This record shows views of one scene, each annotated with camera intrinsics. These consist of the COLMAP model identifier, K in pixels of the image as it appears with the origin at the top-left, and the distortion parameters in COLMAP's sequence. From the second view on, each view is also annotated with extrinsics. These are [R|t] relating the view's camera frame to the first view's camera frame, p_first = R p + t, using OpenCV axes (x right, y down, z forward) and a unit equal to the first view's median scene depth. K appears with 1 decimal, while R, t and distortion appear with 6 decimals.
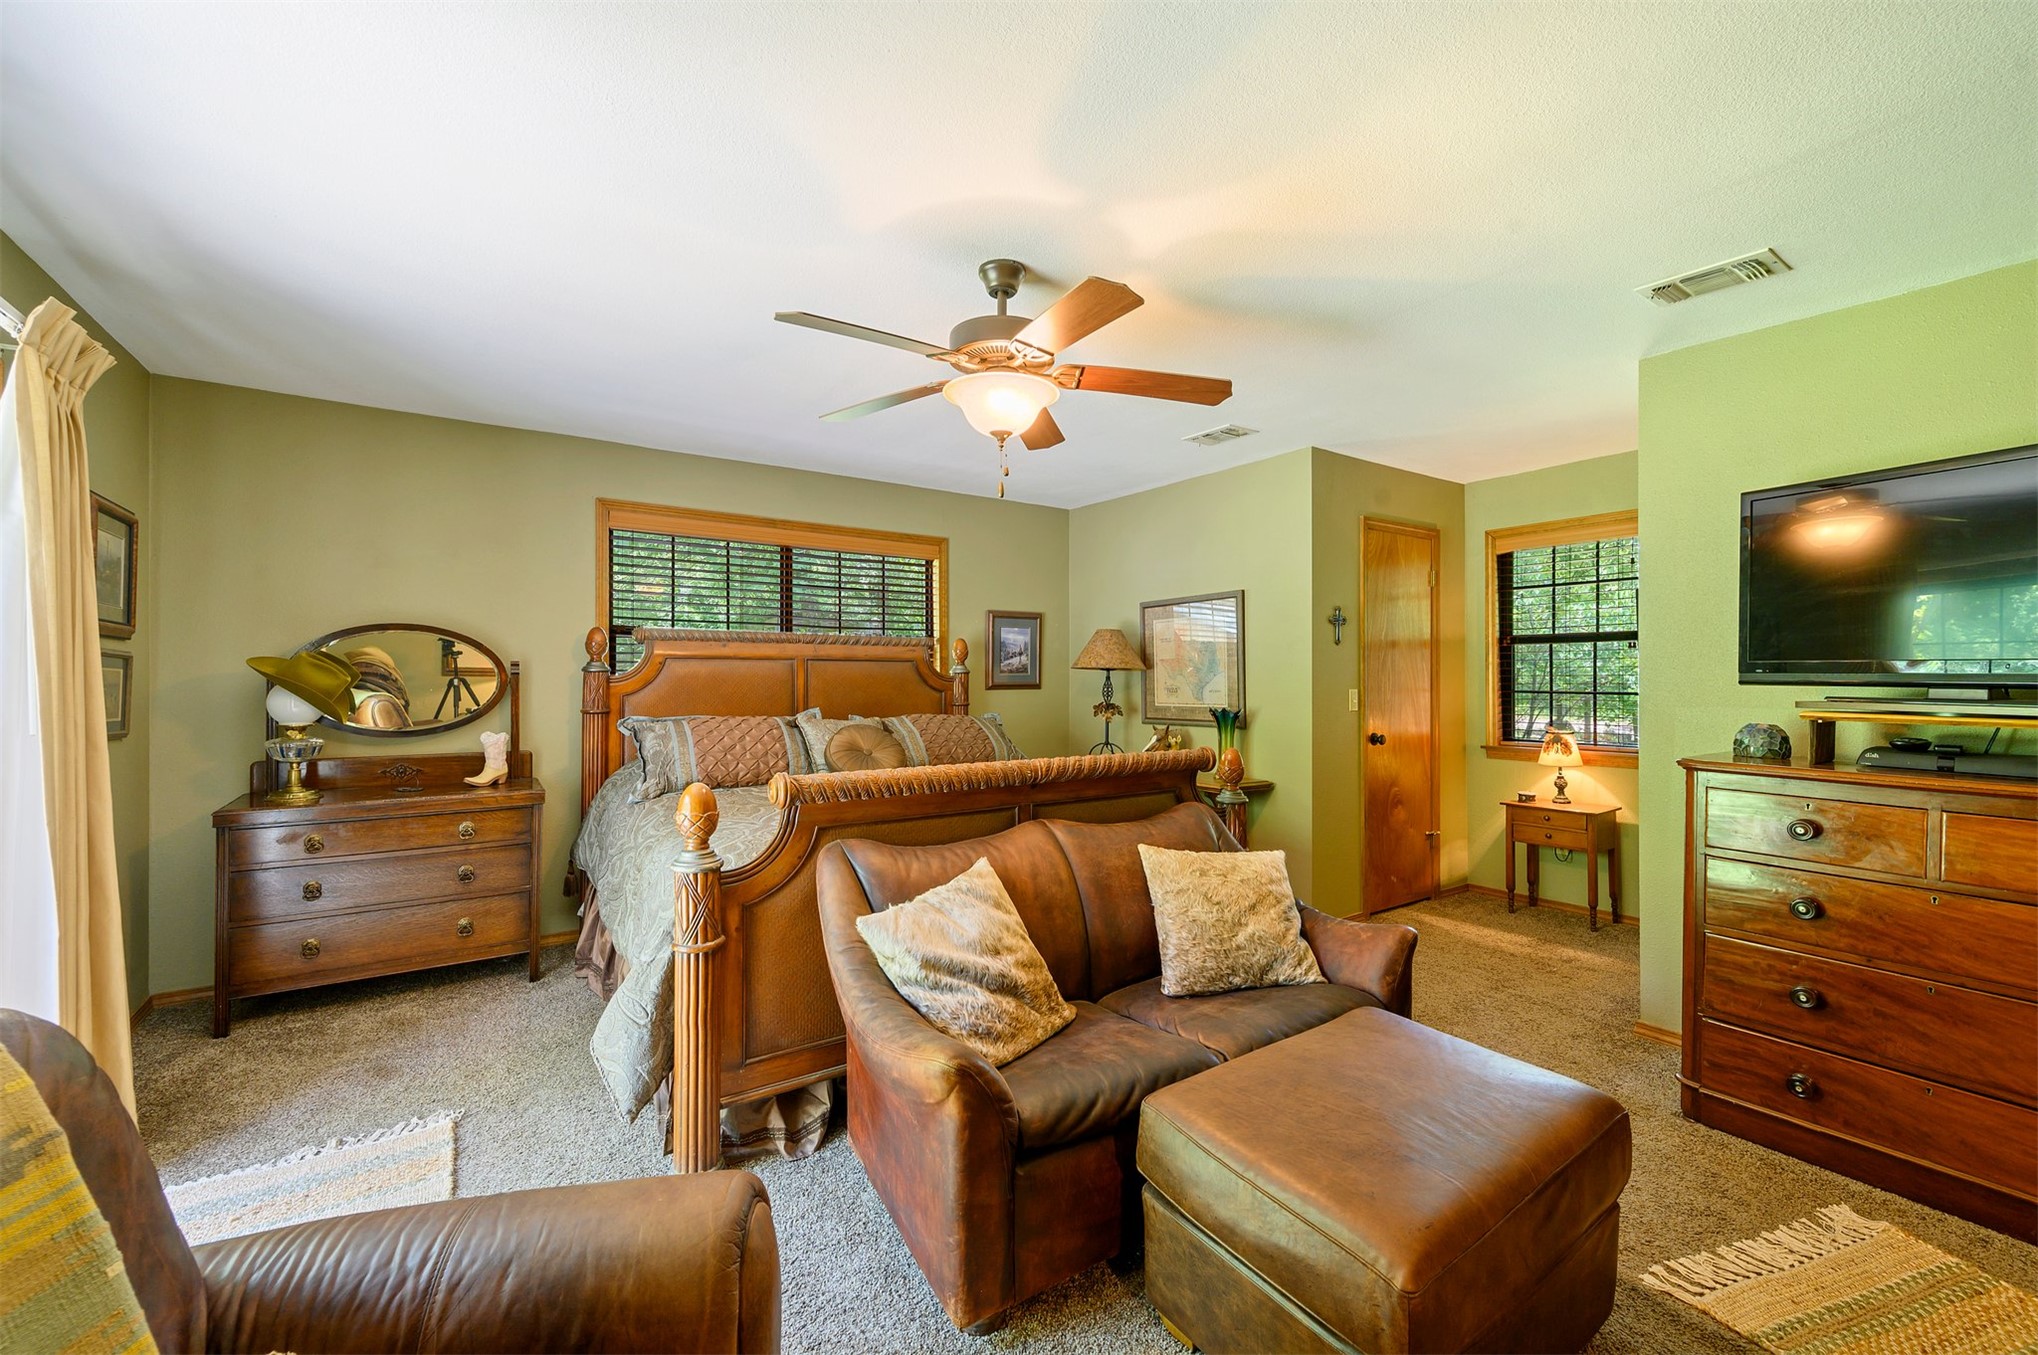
lens RADIAL K [[806.9, 0, 1019.2], [0, 806.9, 685.3], [0, 0, 1]] dist [-0.000717, -0.000232]
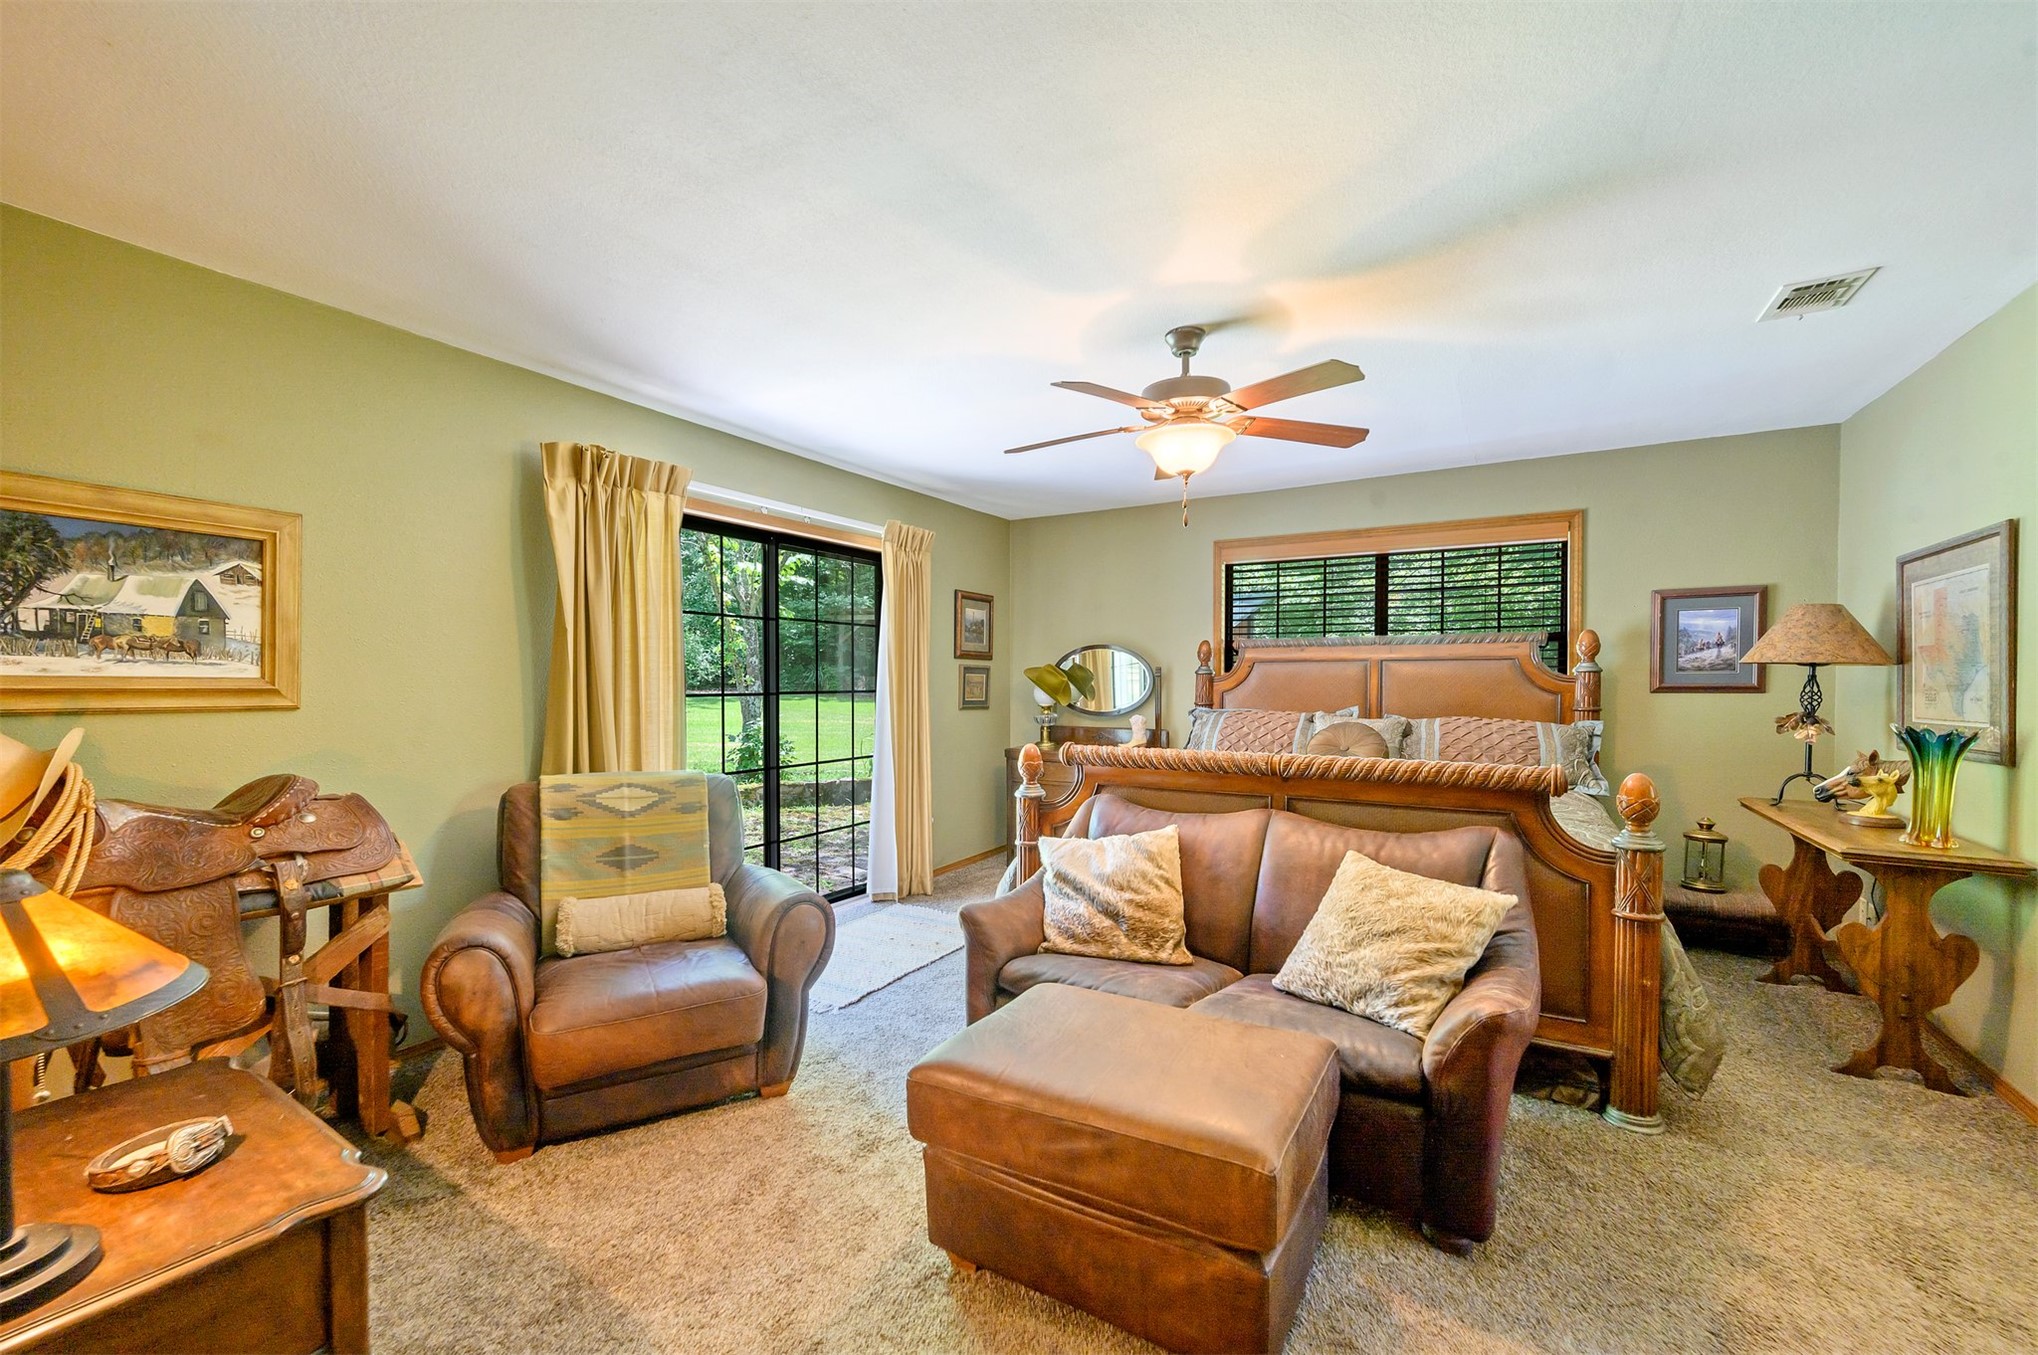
lens RADIAL K [[806.9, 0, 1019.2], [0, 806.9, 685.3], [0, 0, 1]] dist [-0.000717, -0.000232]
pose [[0.433220, 0.006540, -0.901265, 0.441207], [-0.007483, 0.999965, 0.003659, 0.000345], [0.901257, 0.005159, 0.433254, 0.119248]]
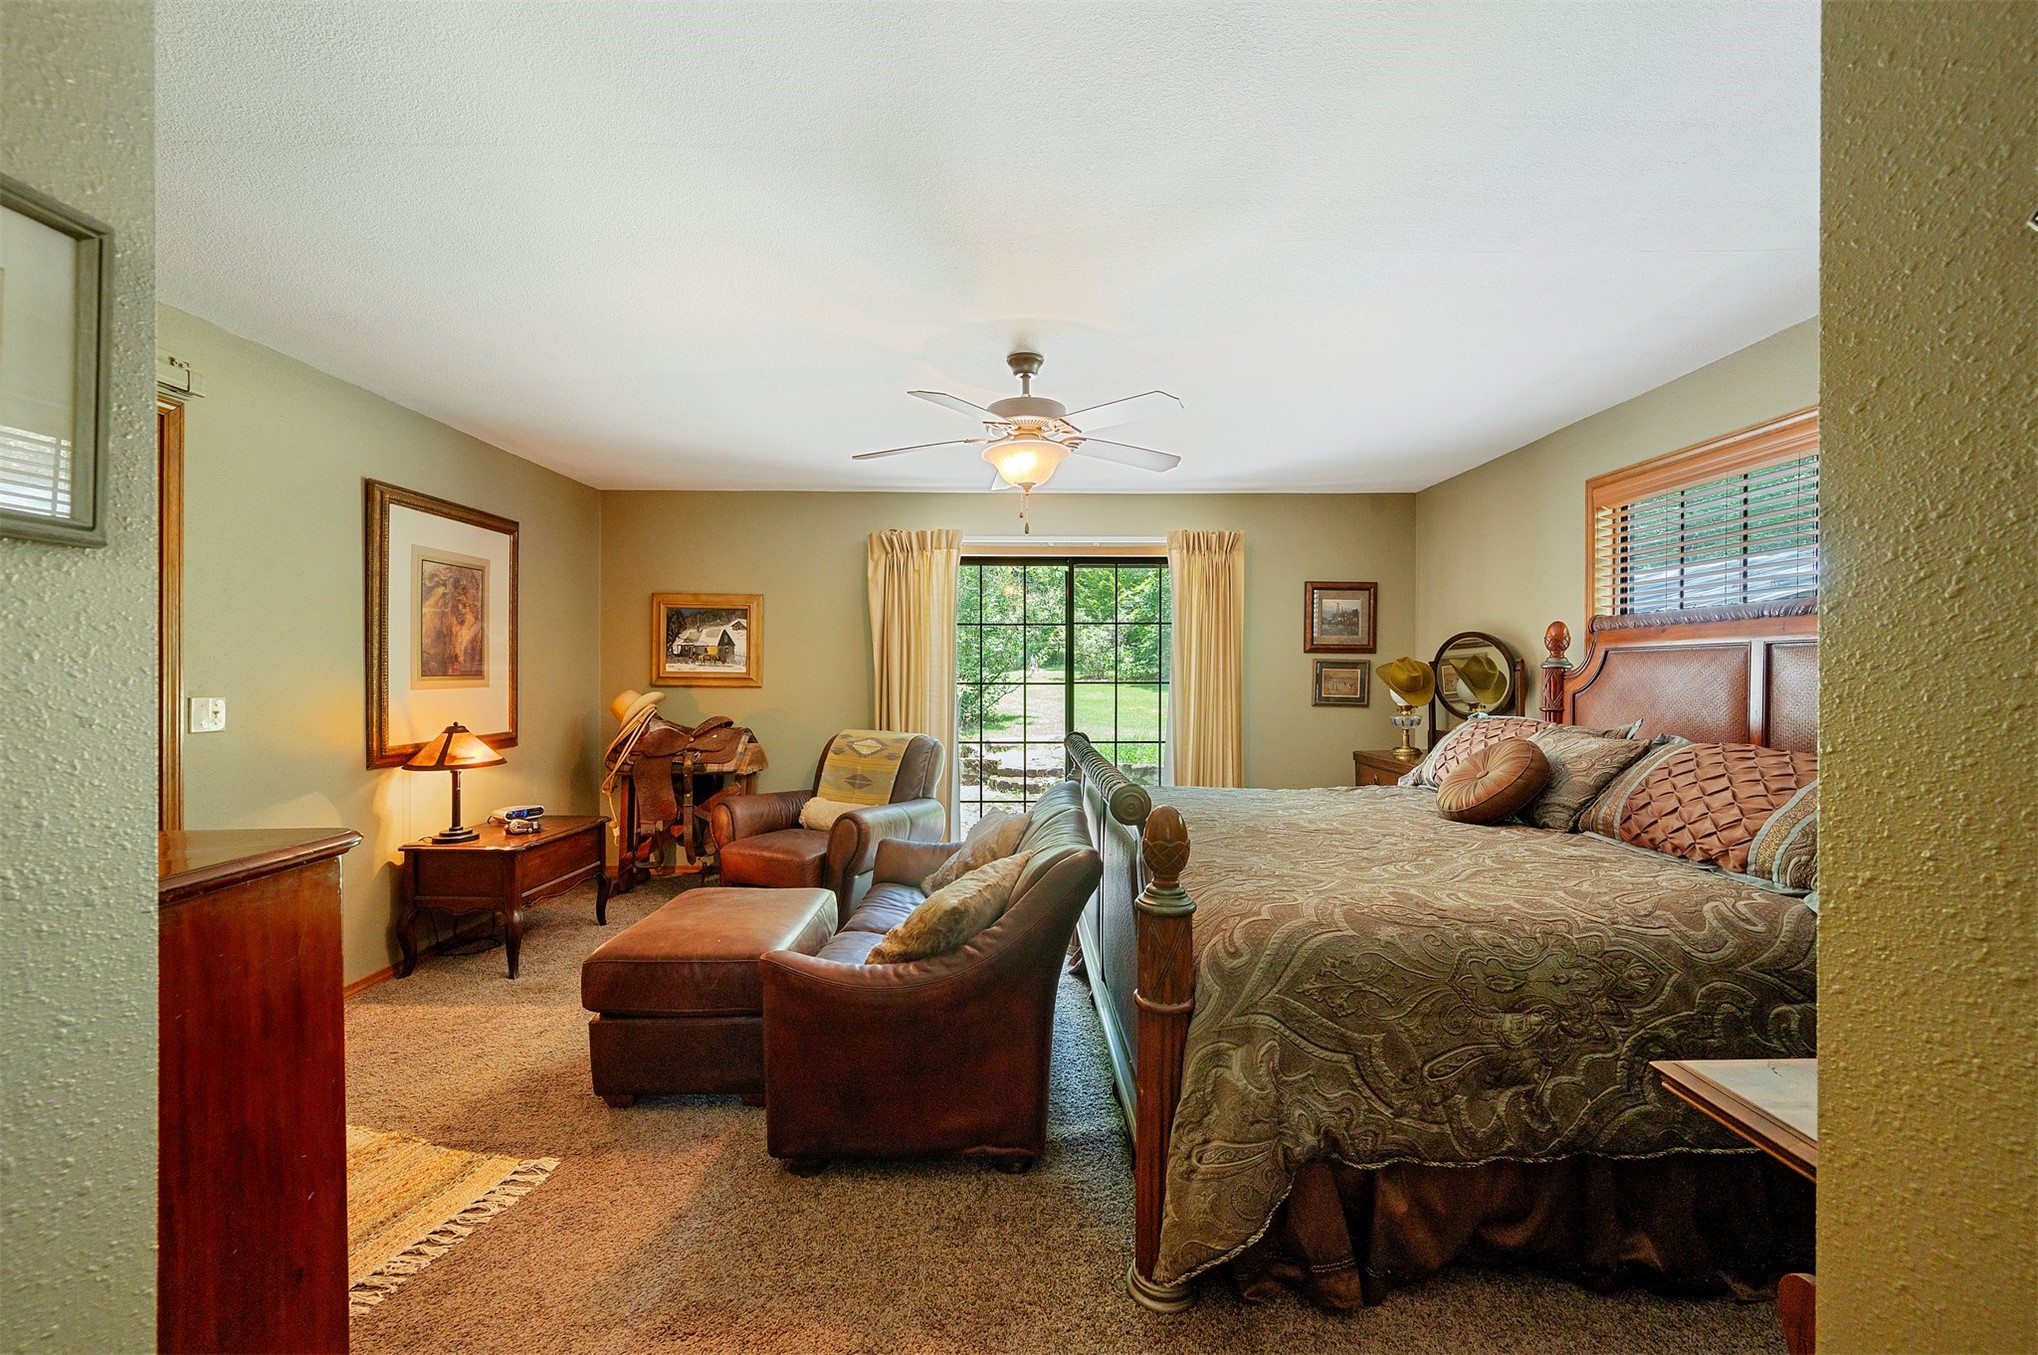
lens RADIAL K [[794.9, 0, 1019.0], [0, 794.9, 677.5], [0, 0, 1]] dist [-0.001296, -0.000103]
pose [[-0.534853, 0.005455, -0.844927, 0.492369], [-0.009782, 0.999872, 0.012647, -0.009104], [0.844888, 0.015029, -0.534731, 0.792468]]
